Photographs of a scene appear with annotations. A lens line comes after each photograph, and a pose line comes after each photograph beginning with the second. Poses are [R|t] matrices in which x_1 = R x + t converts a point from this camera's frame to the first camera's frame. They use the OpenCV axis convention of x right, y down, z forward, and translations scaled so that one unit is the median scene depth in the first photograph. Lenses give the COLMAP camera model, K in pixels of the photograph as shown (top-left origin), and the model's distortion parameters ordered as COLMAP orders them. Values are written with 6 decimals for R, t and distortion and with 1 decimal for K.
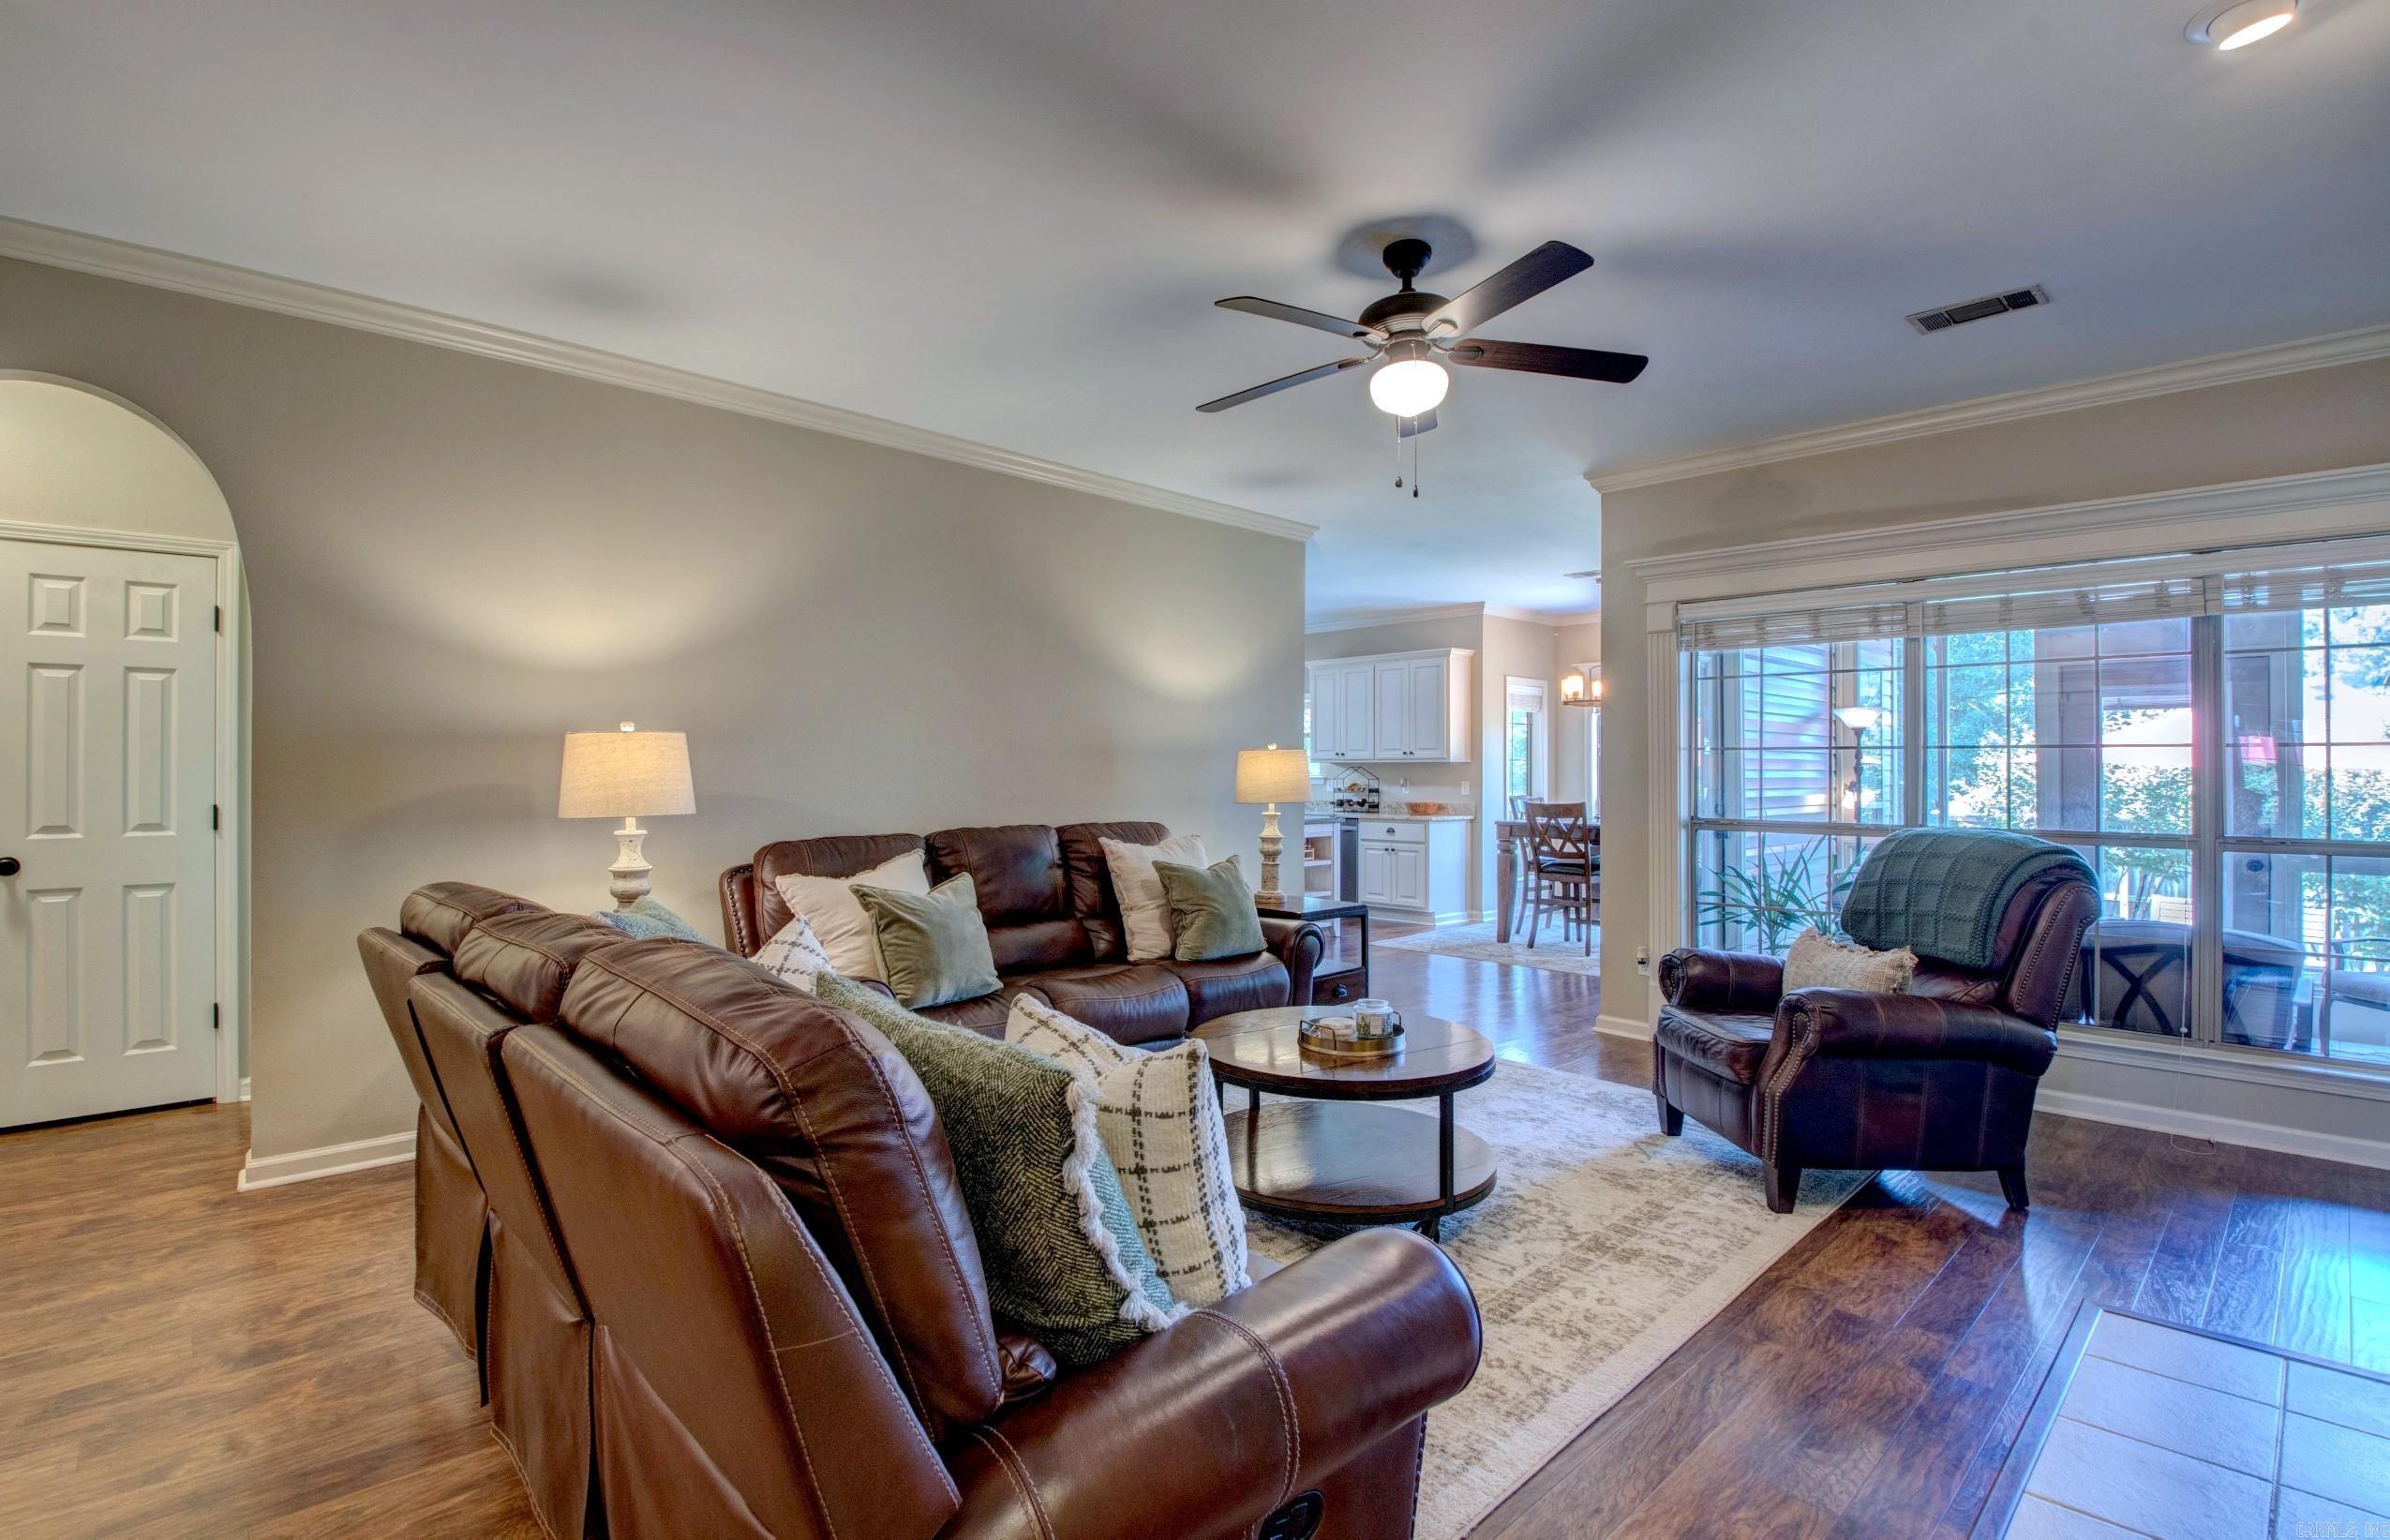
lens RADIAL K [[1129.4, 0, 1189.6], [0, 1129.4, 760.4], [0, 0, 1]] dist [-0.012426, -0.006792]
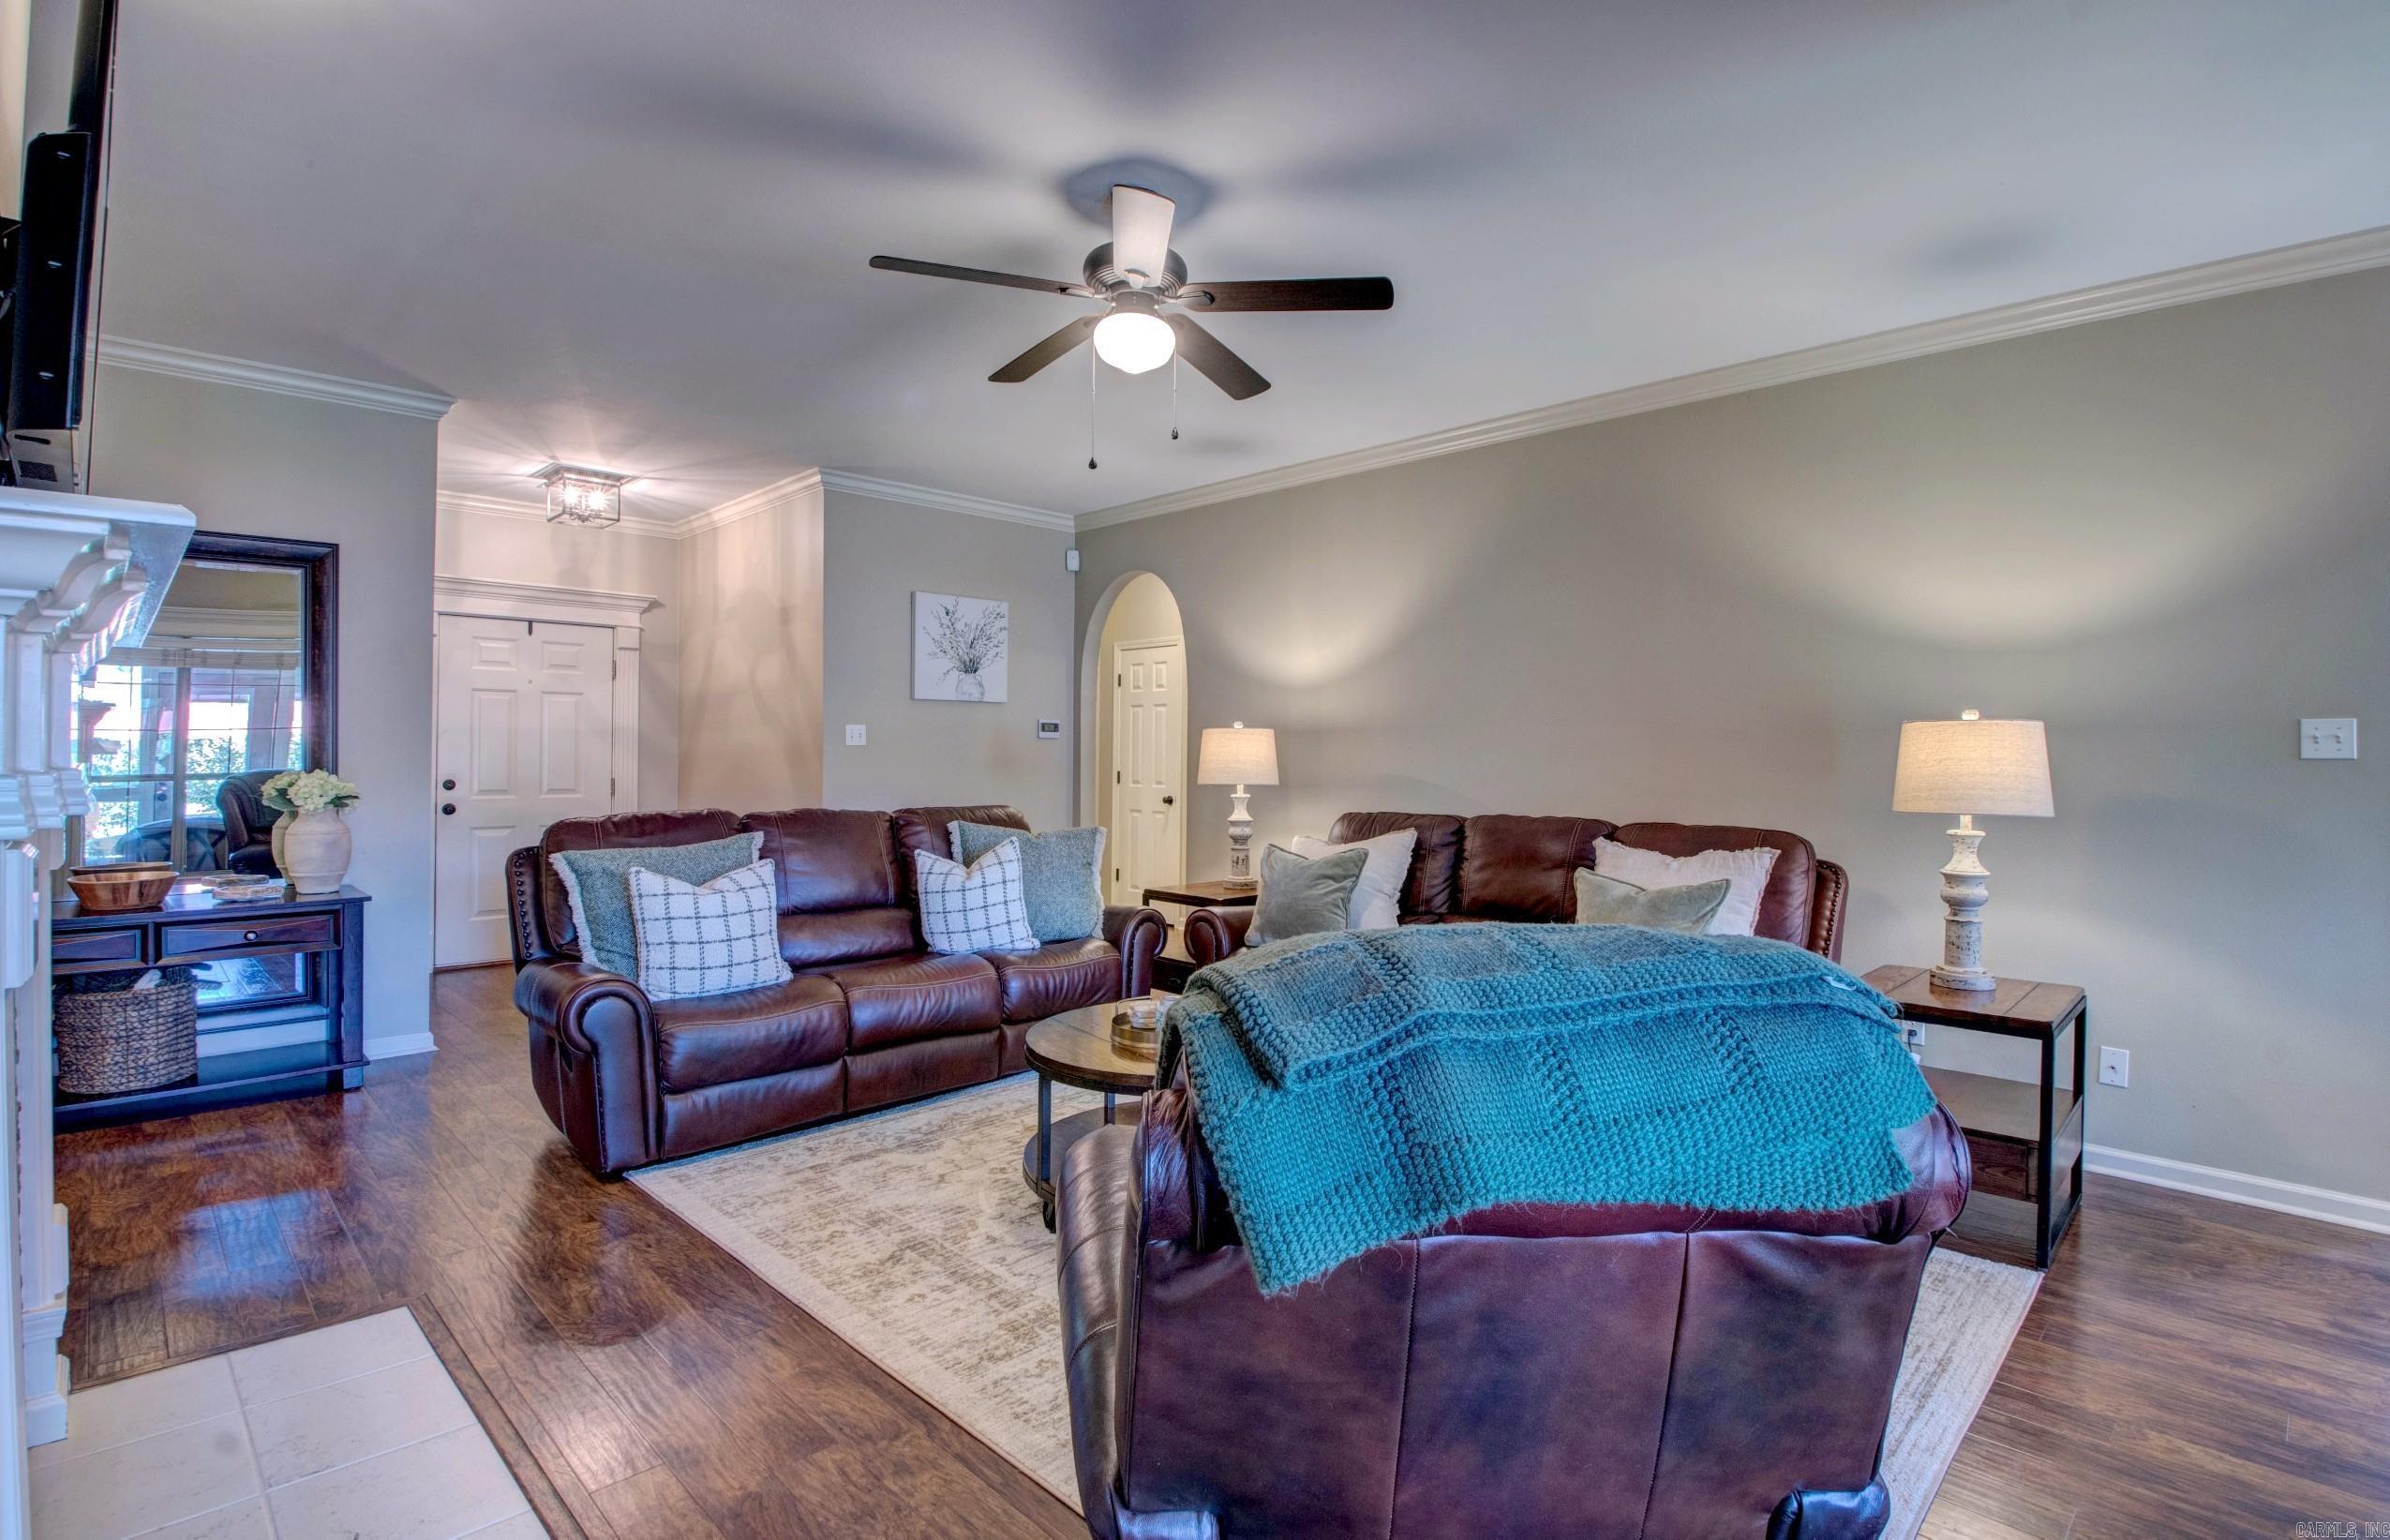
lens RADIAL K [[1129.4, 0, 1189.6], [0, 1129.4, 760.4], [0, 0, 1]] dist [-0.012426, -0.006792]
pose [[0.021633, 0.004362, -0.999756, 0.647896], [-0.003661, 0.999984, 0.004284, 0.007325], [0.999759, 0.003568, 0.021648, 0.586005]]
